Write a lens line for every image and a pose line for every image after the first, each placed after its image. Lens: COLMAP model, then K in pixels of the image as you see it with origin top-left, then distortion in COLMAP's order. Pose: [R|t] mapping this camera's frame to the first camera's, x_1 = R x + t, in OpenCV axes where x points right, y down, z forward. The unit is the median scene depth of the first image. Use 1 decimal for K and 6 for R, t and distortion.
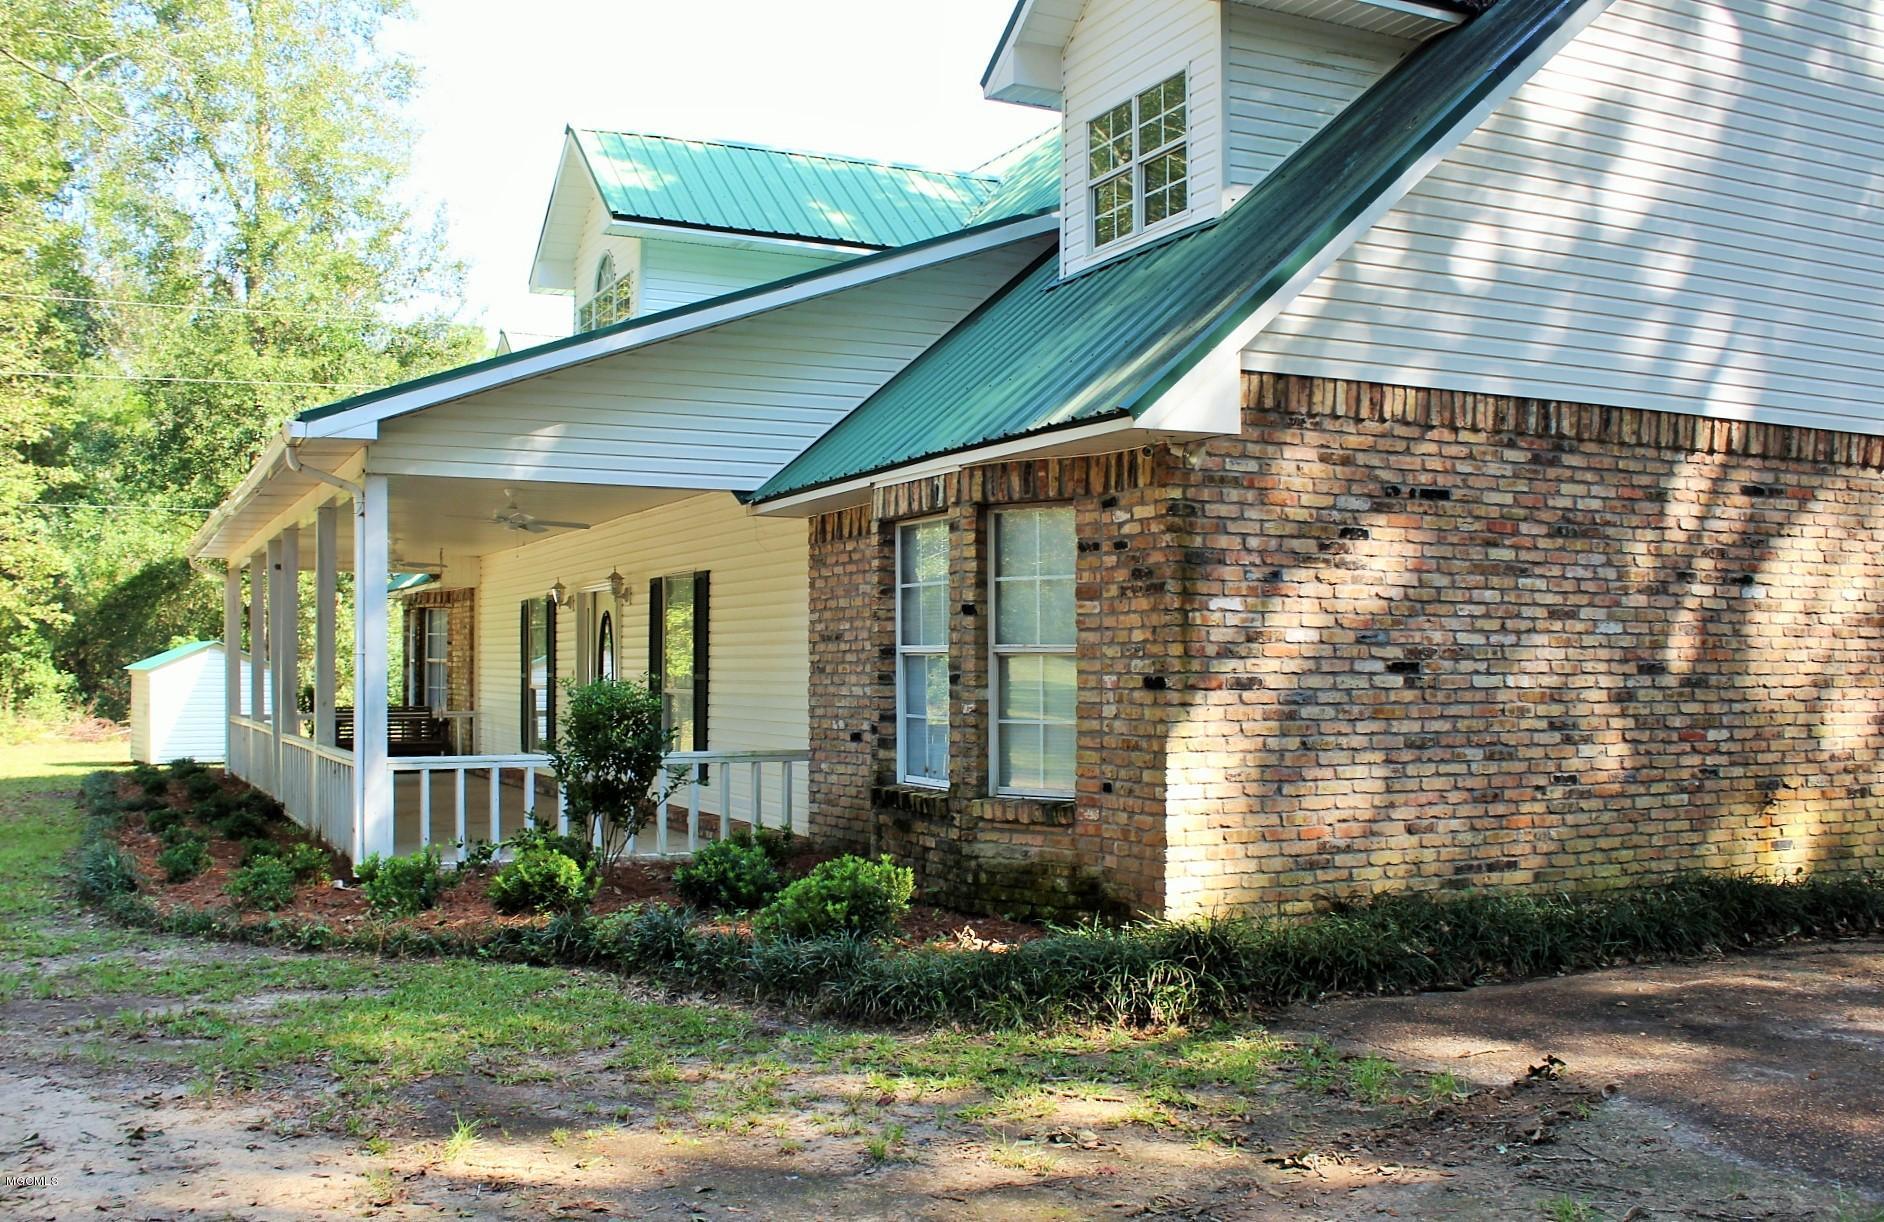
lens RADIAL K [[1850.6, 0, 946.3], [0, 1850.6, 593.1], [0, 0, 1]] dist [-0.036586, 0.000000]
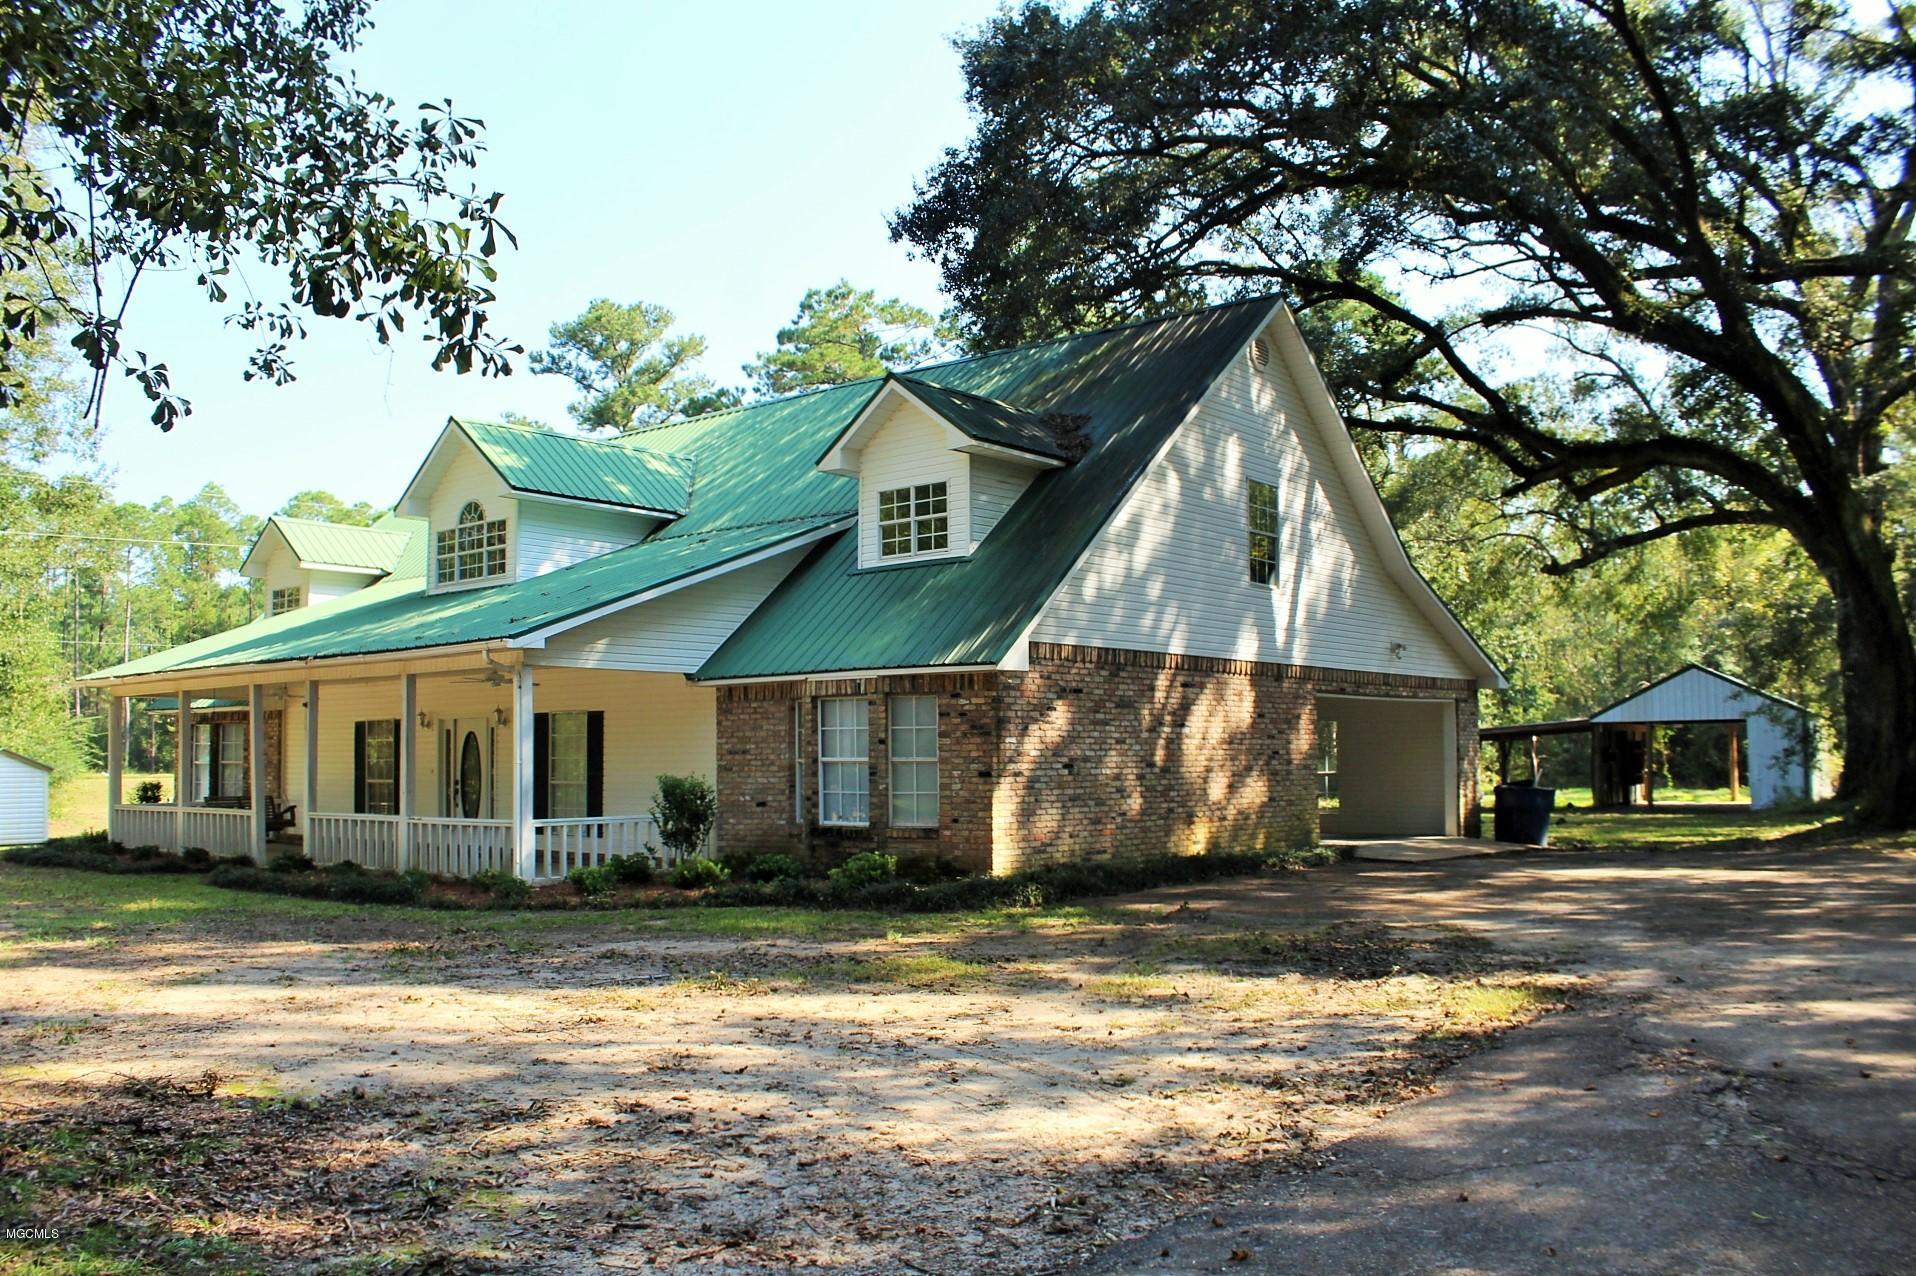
lens RADIAL K [[1661.8, 0, 955.8], [0, 1661.8, 647.6], [0, 0, 1]] dist [-0.074967, 0.000519]
pose [[0.916924, 0.015514, 0.398761, -0.662853], [-0.005493, 0.999640, -0.026261, -0.048899], [-0.399025, 0.021889, 0.916679, -0.795382]]
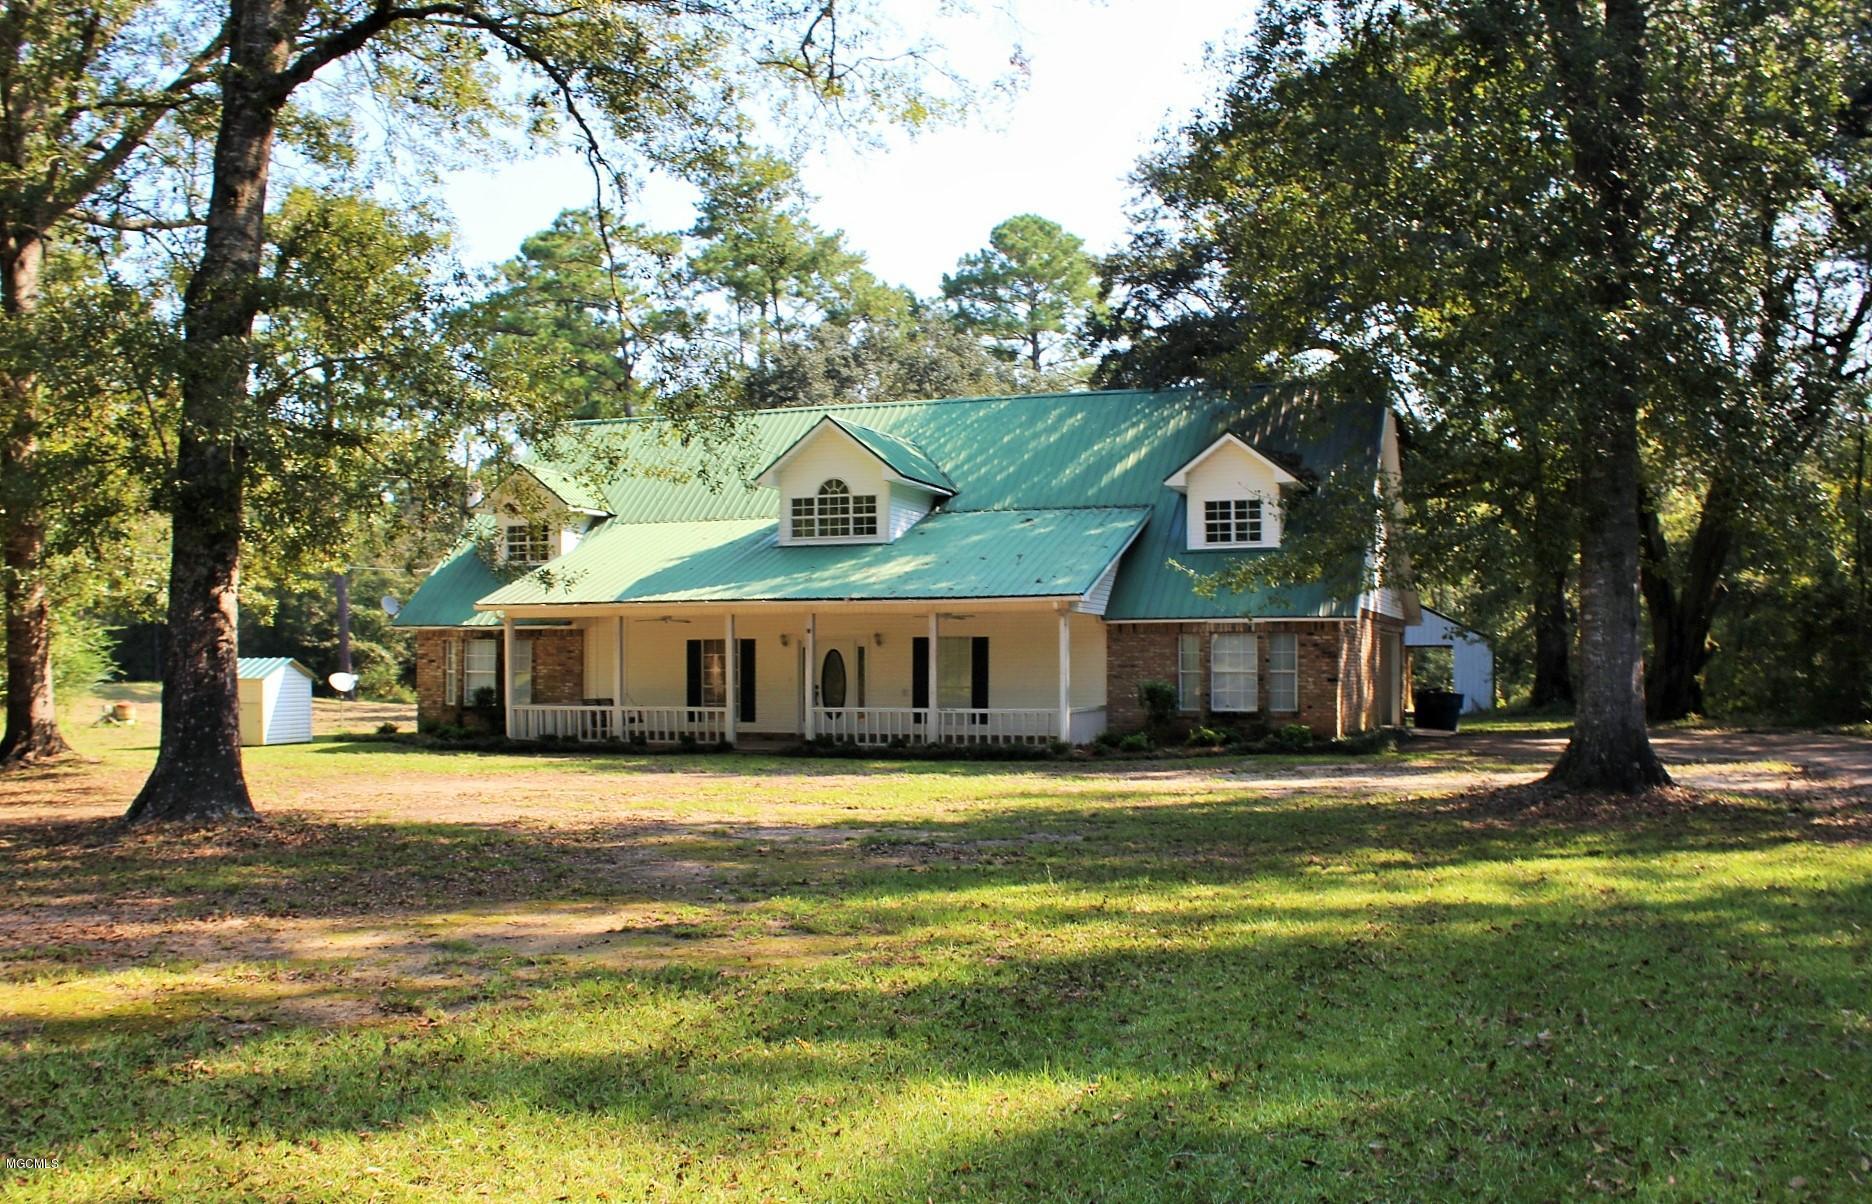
lens RADIAL K [[1976.3, 0, 937.6], [0, 1976.3, 605.8], [0, 0, 1]] dist [-0.022194, 0.000000]
pose [[0.692717, 0.019711, 0.720940, -3.131985], [-0.028489, 0.999594, 0.000044, -0.078564], [-0.720646, -0.020569, 0.692998, -1.179622]]
